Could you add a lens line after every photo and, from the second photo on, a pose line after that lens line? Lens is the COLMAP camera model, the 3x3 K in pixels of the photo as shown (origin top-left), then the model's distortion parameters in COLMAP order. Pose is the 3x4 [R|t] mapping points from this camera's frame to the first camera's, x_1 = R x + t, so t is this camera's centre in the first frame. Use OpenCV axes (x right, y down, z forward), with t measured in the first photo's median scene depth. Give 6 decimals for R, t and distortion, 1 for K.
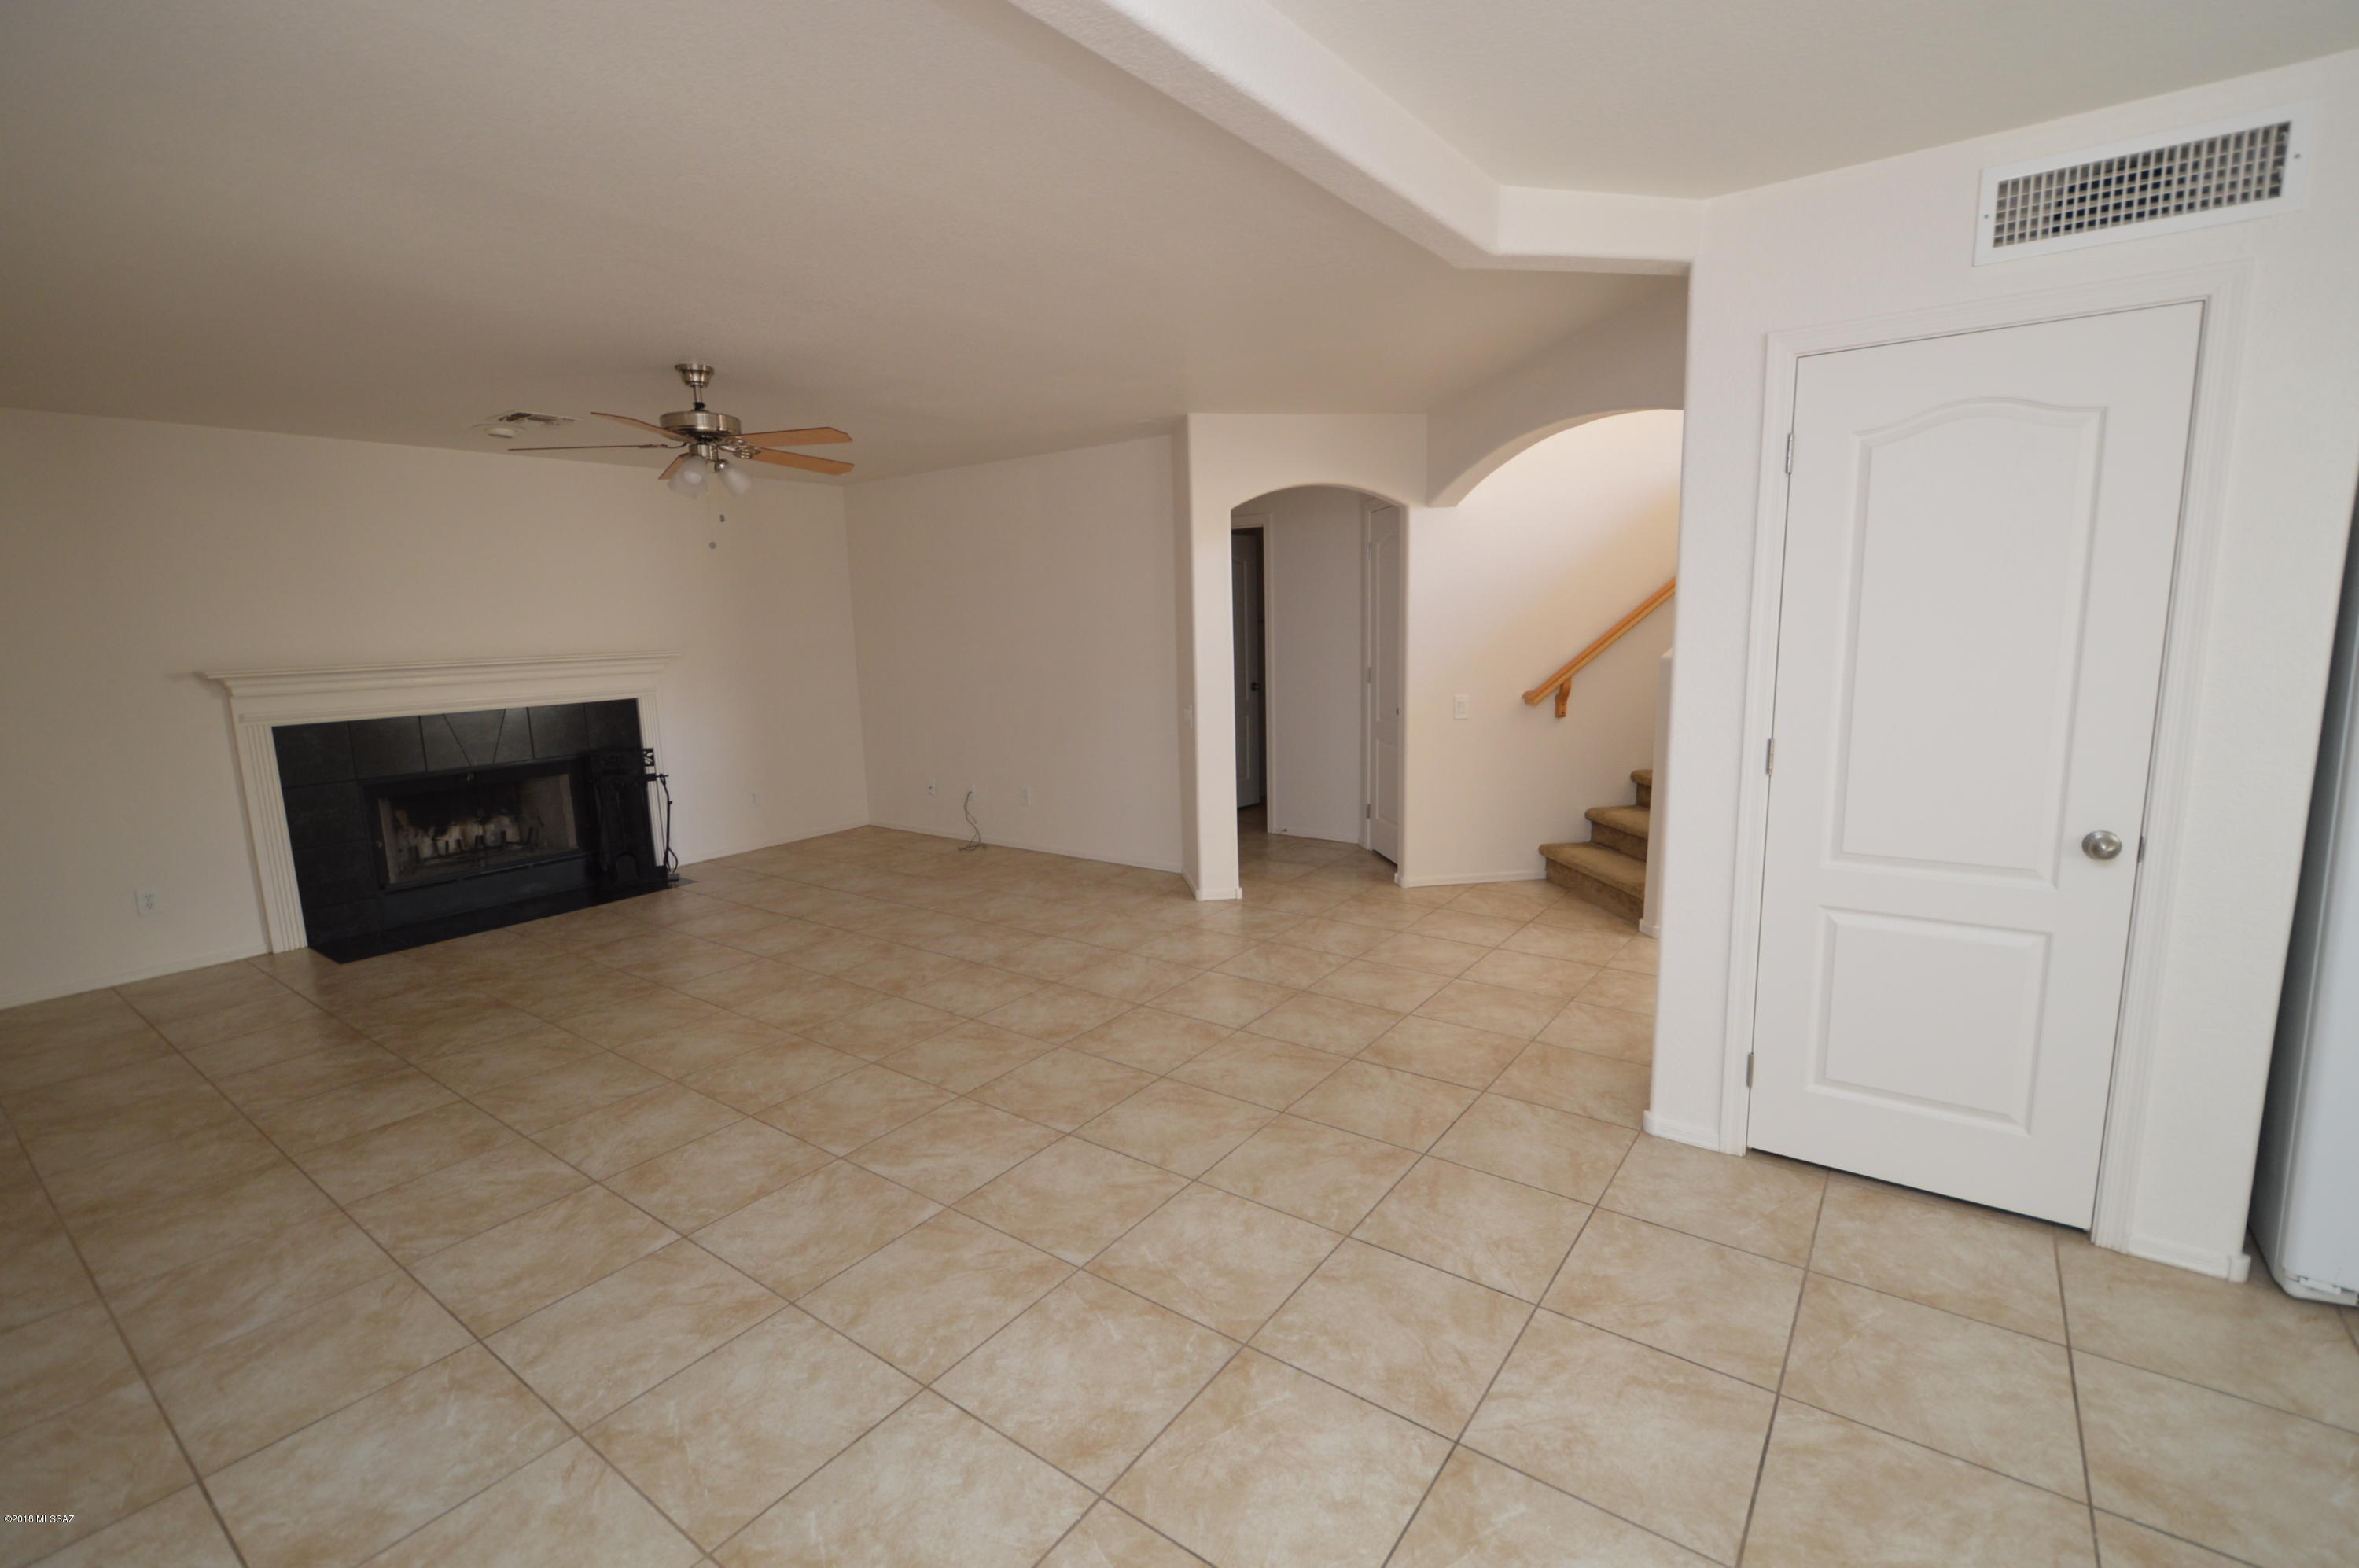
lens RADIAL K [[1039.8, 0, 1184.6], [0, 1039.8, 769.9], [0, 0, 1]] dist [0.002251, -0.003600]
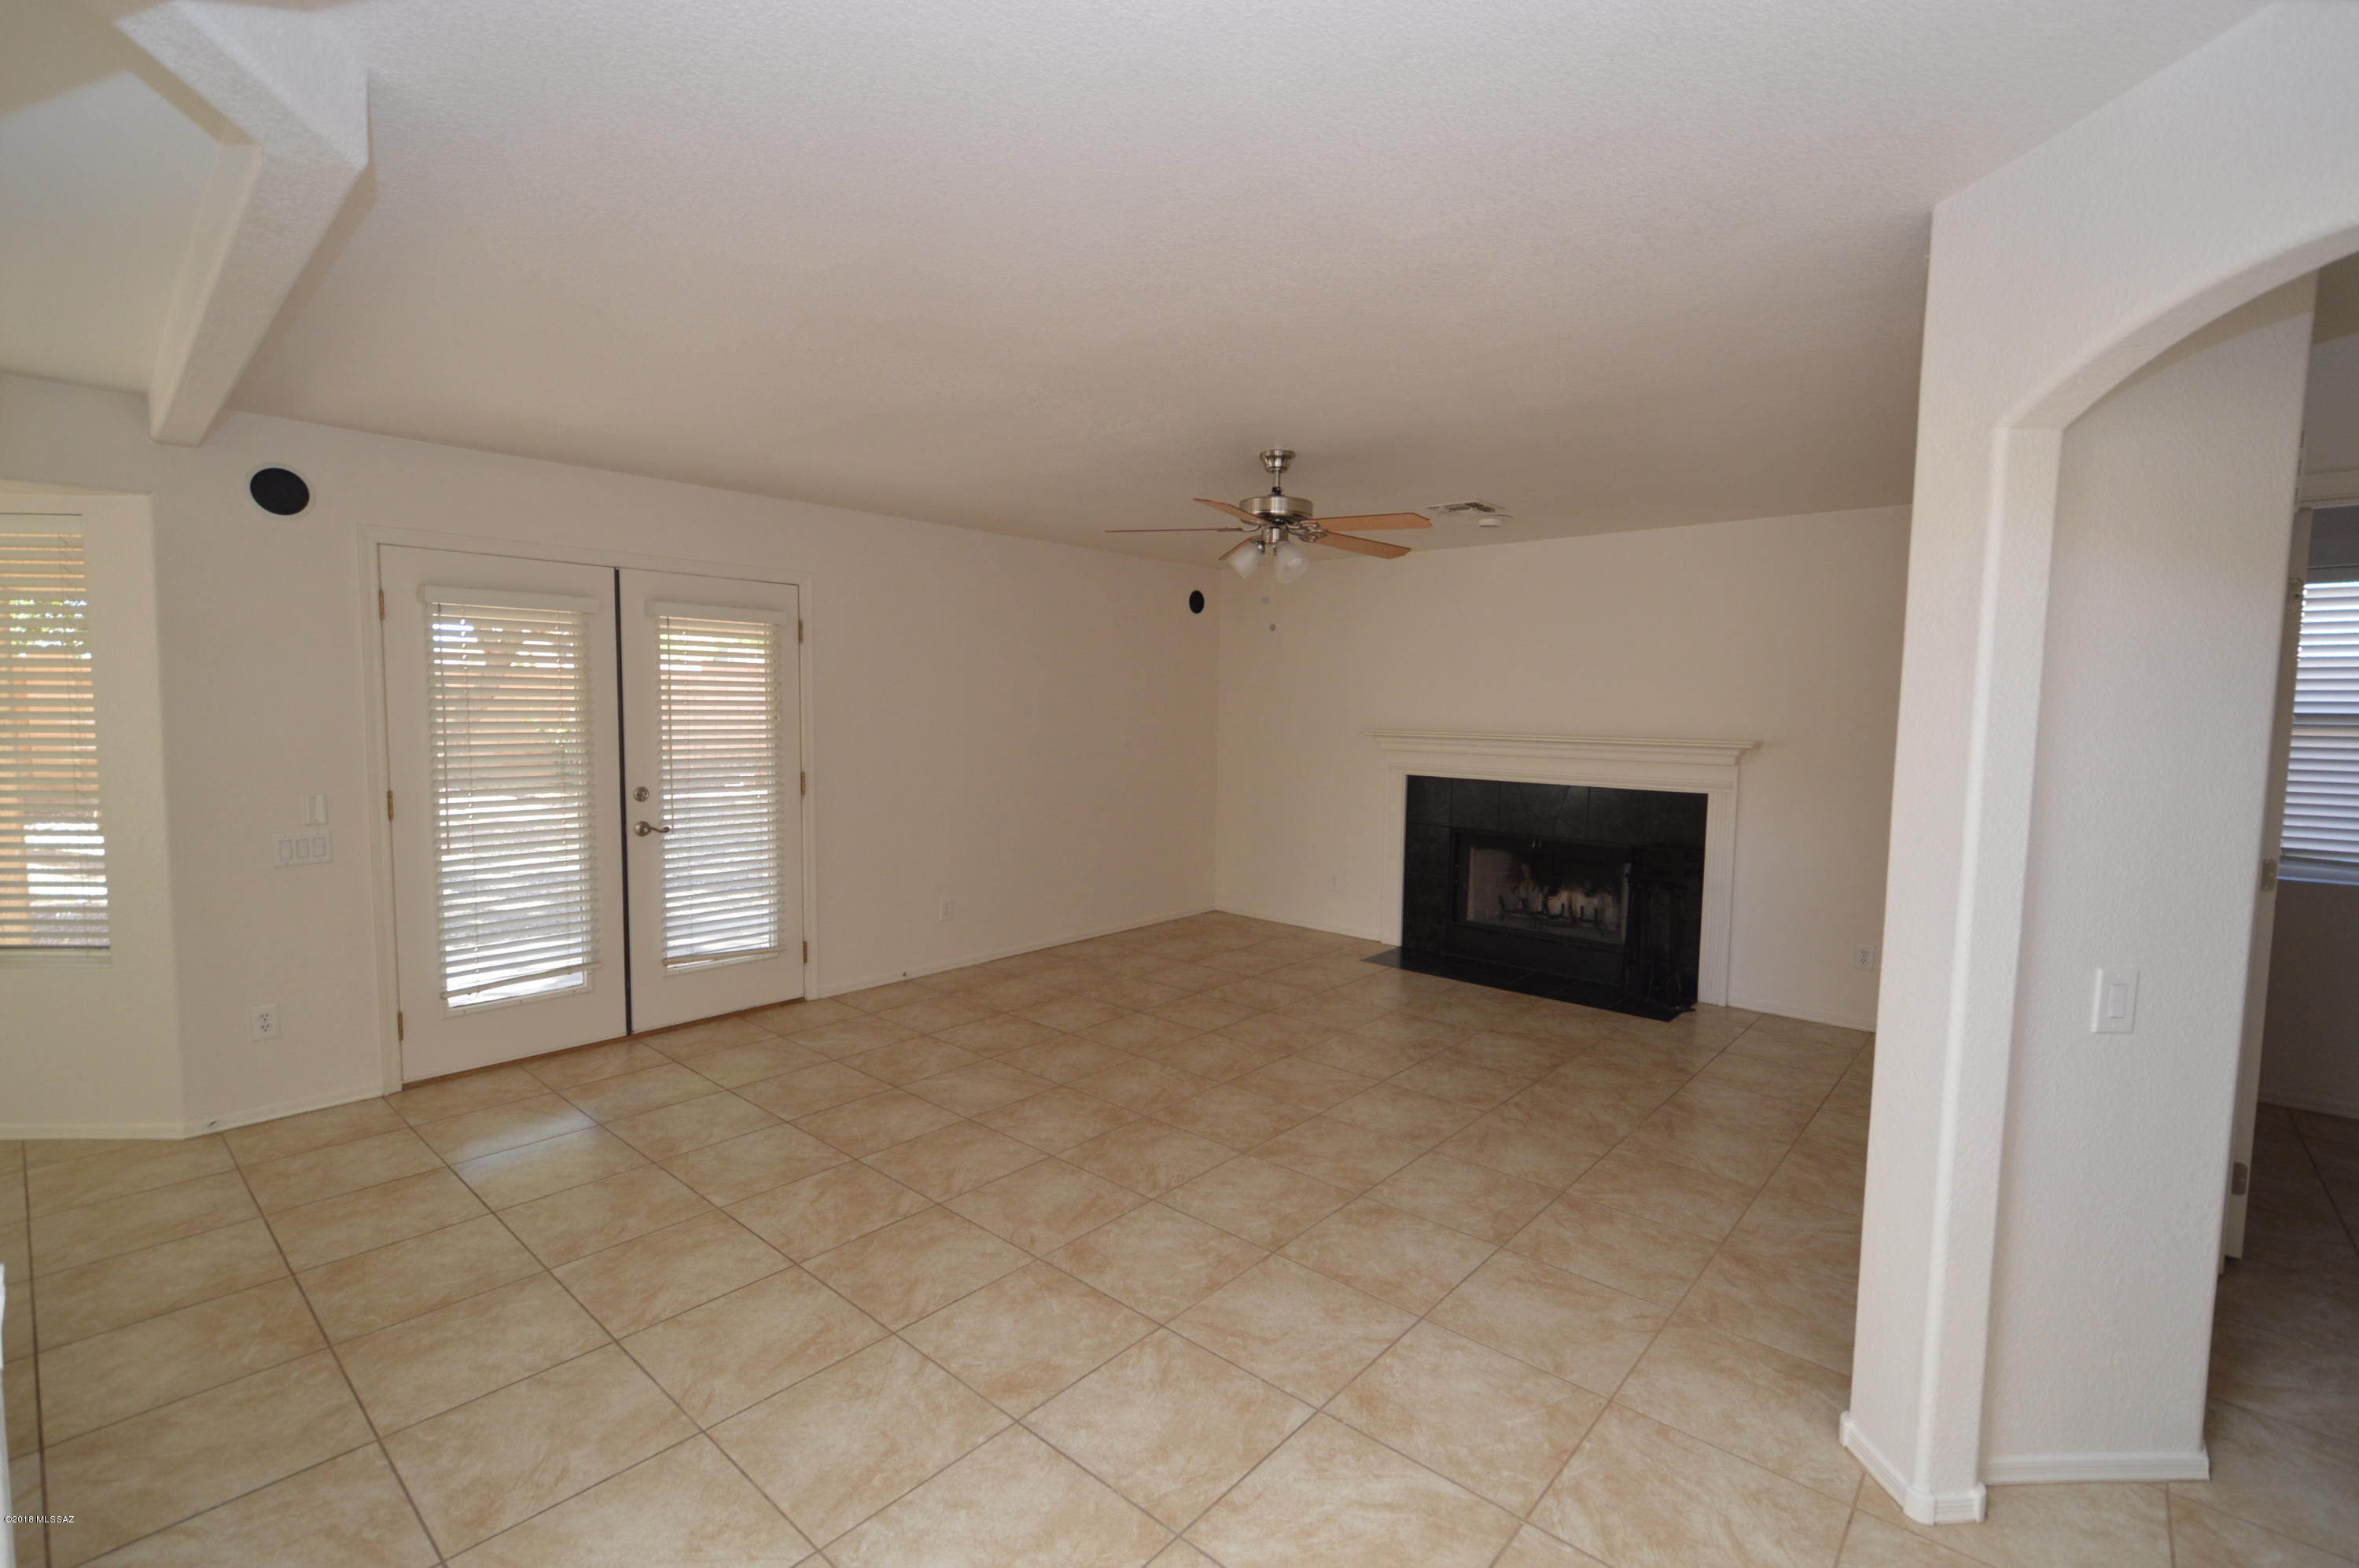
lens RADIAL K [[1039.8, 0, 1183.6], [0, 1039.8, 778.4], [0, 0, 1]] dist [0.002251, -0.003600]
pose [[-0.084760, 0.100129, -0.991358, 0.559449], [-0.159010, 0.980828, 0.112660, -0.175606], [0.983632, 0.167184, -0.067214, 1.020411]]
